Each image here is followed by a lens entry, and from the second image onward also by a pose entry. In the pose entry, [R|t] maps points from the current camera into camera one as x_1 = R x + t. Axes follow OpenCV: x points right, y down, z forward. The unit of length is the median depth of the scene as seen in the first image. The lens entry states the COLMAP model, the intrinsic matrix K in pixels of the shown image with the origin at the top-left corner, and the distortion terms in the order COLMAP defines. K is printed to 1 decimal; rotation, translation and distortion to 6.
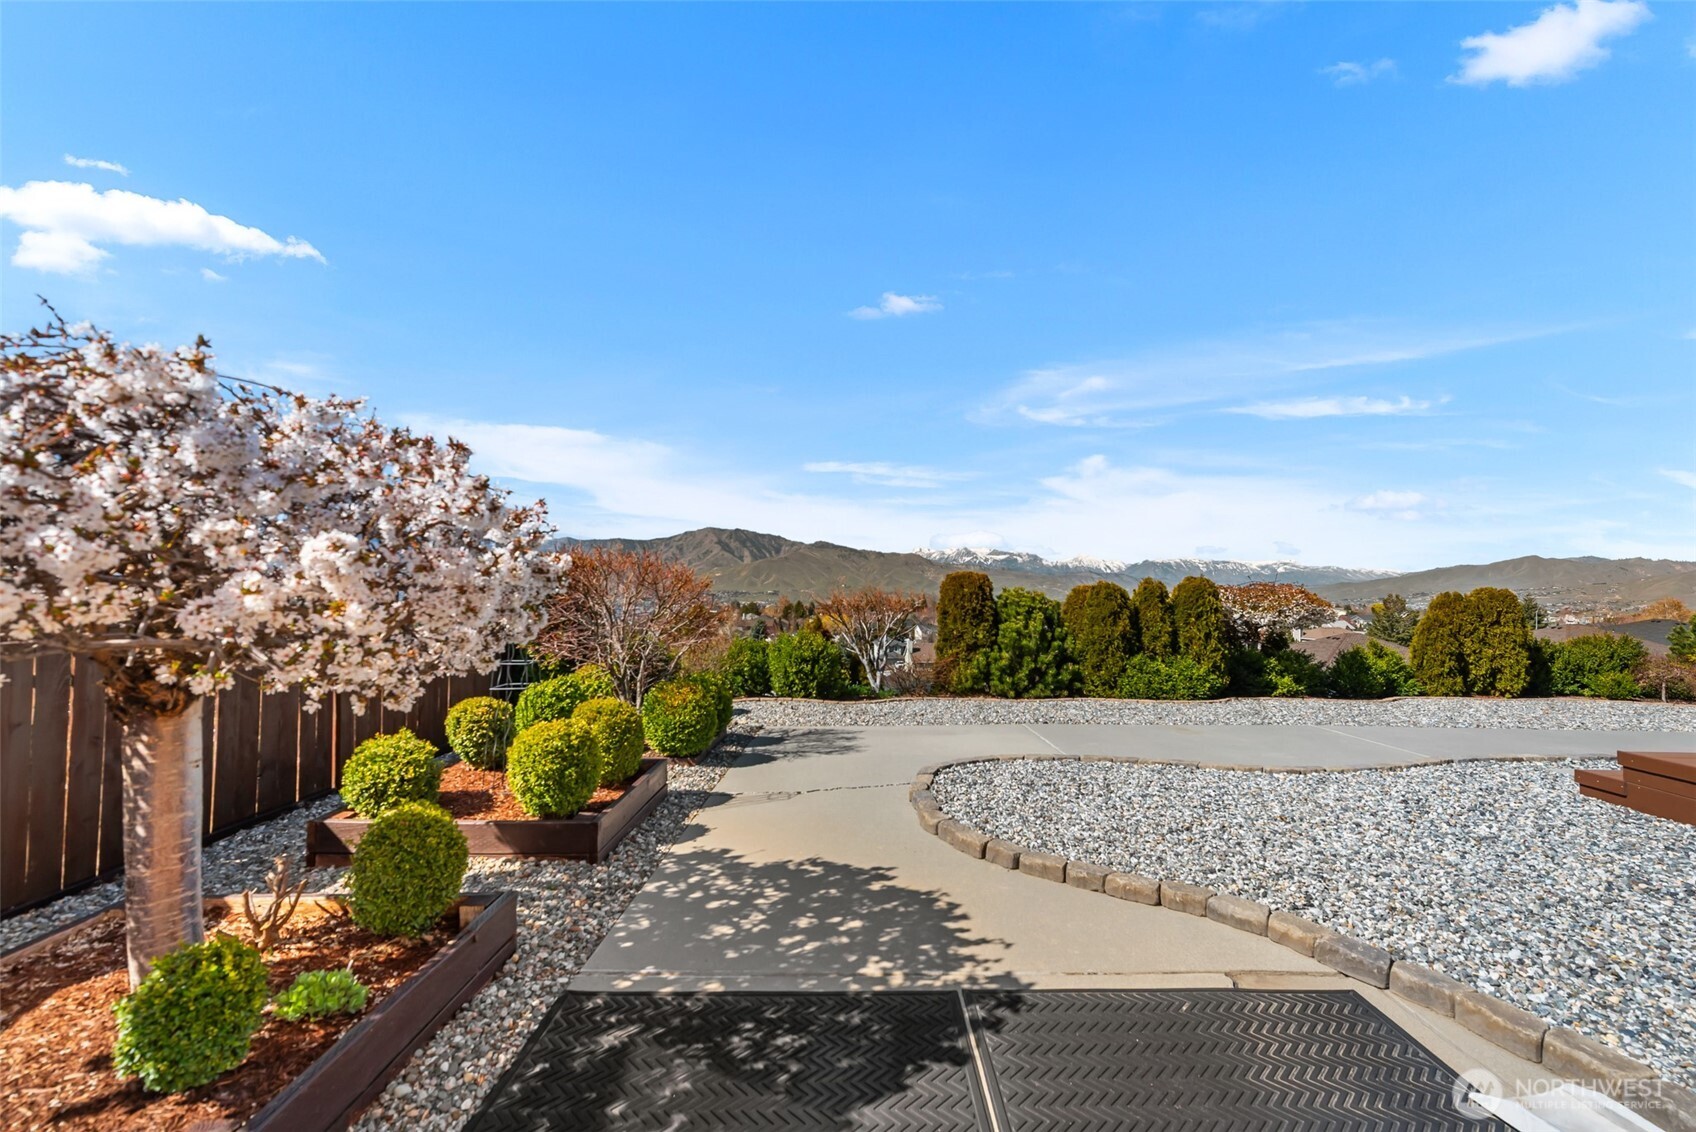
lens RADIAL K [[743.7, 0, 859.9], [0, 743.7, 586.7], [0, 0, 1]] dist [0.001651, -0.000185]
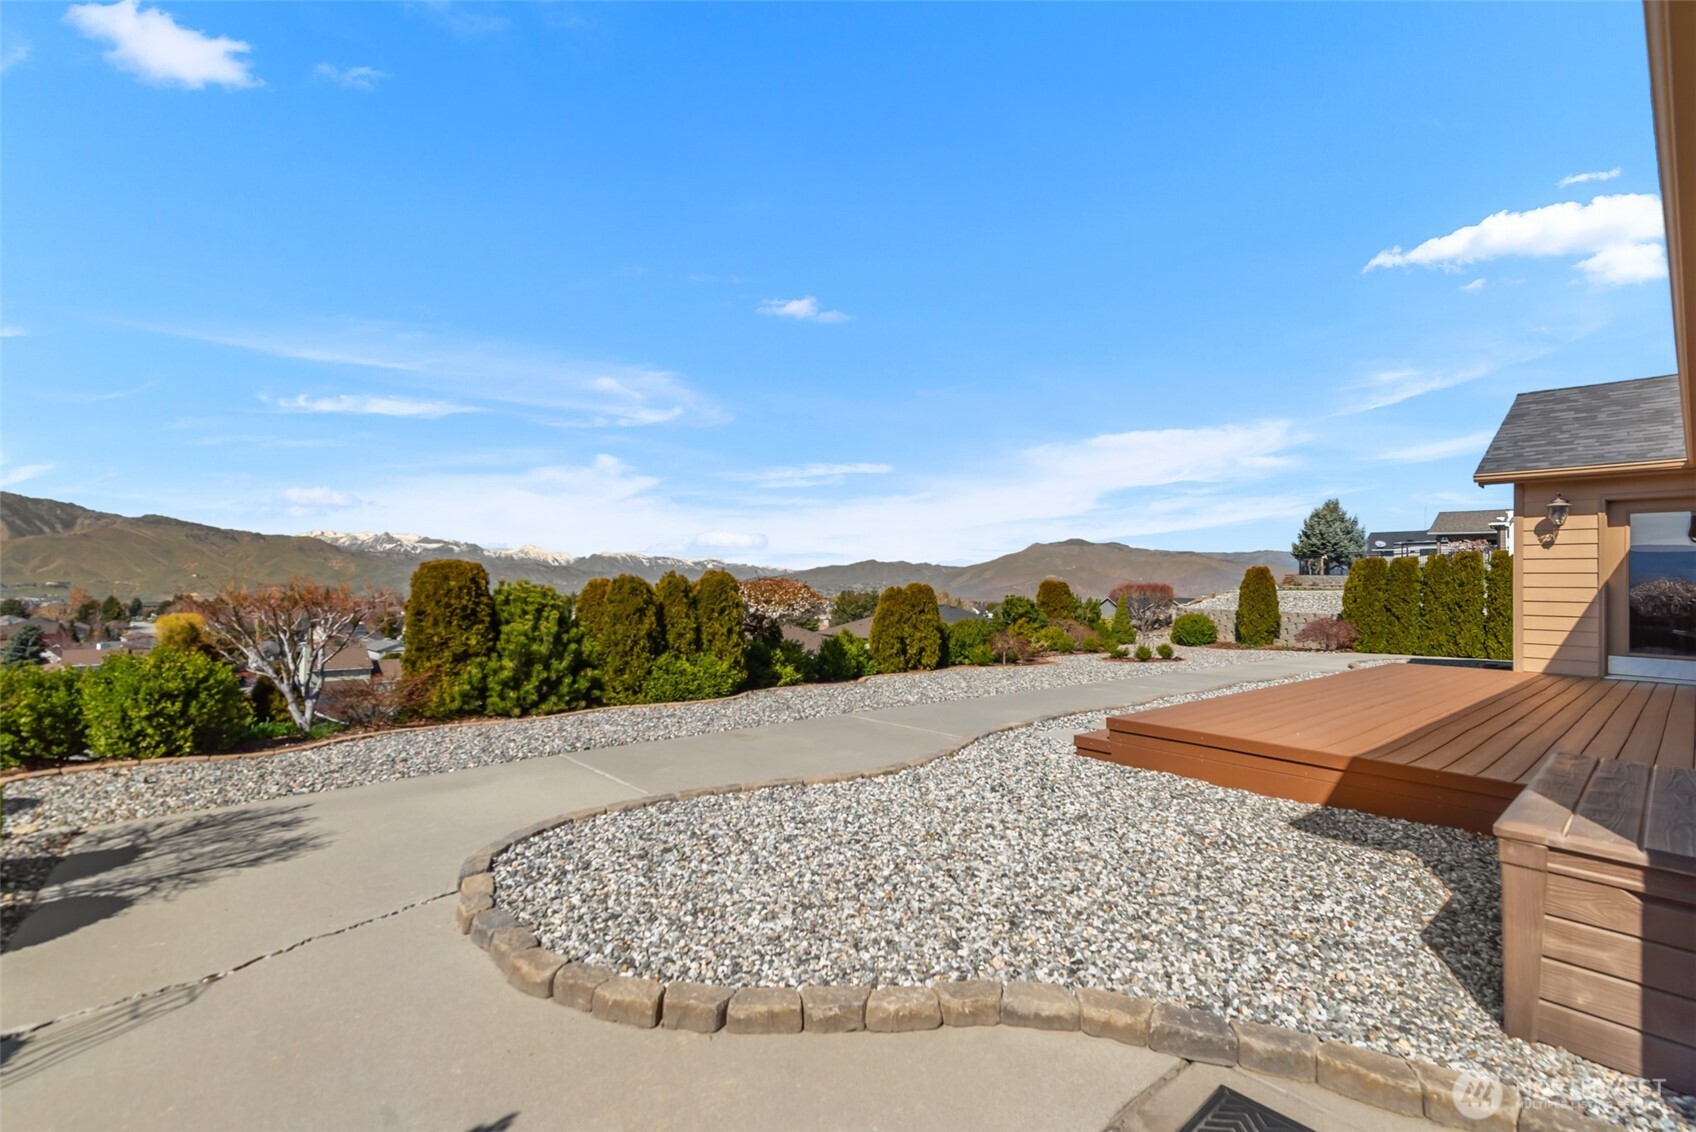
lens RADIAL K [[743.7, 0, 864.3], [0, 743.7, 580.3], [0, 0, 1]] dist [0.001651, -0.000185]
pose [[0.759639, 0.007105, 0.650306, -0.037639], [-0.007281, 0.999971, -0.002420, 0.000626], [-0.650304, -0.002897, 0.759669, 0.155633]]
